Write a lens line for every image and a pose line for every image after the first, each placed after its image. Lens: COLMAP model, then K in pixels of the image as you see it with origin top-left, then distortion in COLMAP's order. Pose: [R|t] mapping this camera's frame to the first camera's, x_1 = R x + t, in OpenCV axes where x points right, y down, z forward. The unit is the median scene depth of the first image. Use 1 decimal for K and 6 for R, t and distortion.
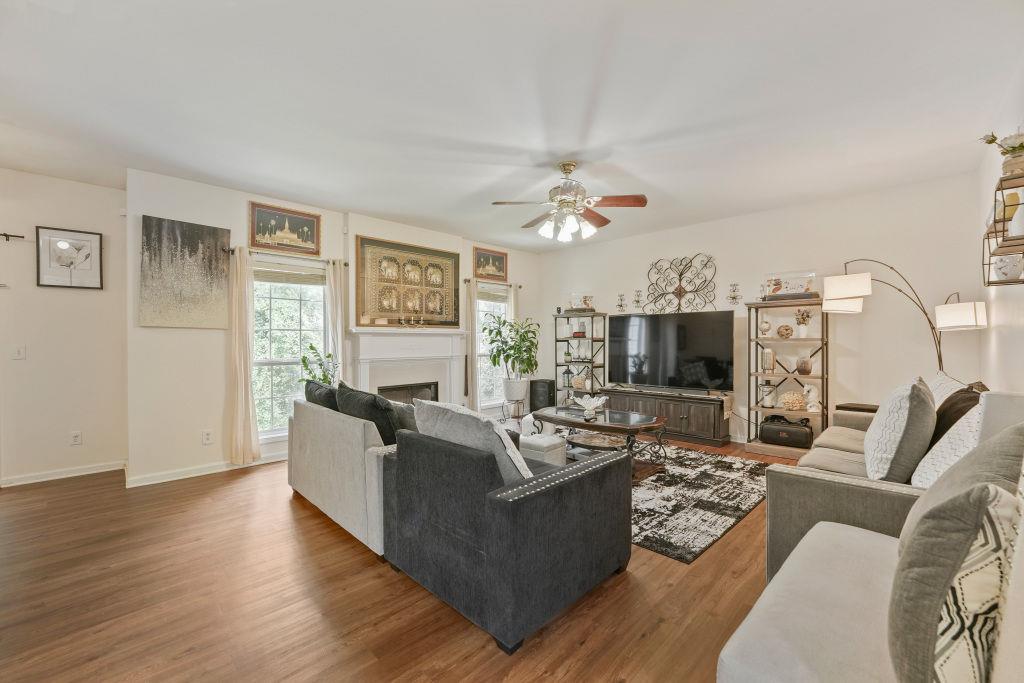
lens RADIAL K [[405.9, 0, 512.0], [0, 405.9, 341.5], [0, 0, 1]] dist [-0.021927, -0.000084]
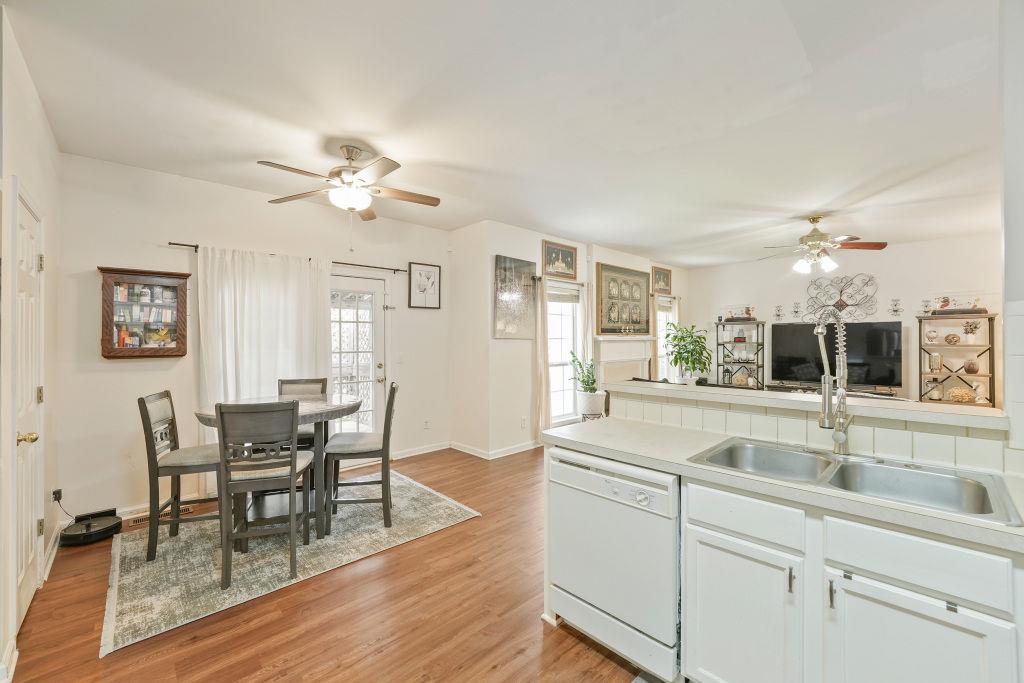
lens RADIAL K [[414.4, 0, 512.0], [0, 414.4, 341.5], [0, 0, 1]] dist [-0.000773, -0.000051]
pose [[0.999937, -0.002290, -0.011005, -0.661010], [0.002347, 0.999984, 0.005206, -0.026285], [0.010992, -0.005232, 0.999926, -0.298954]]
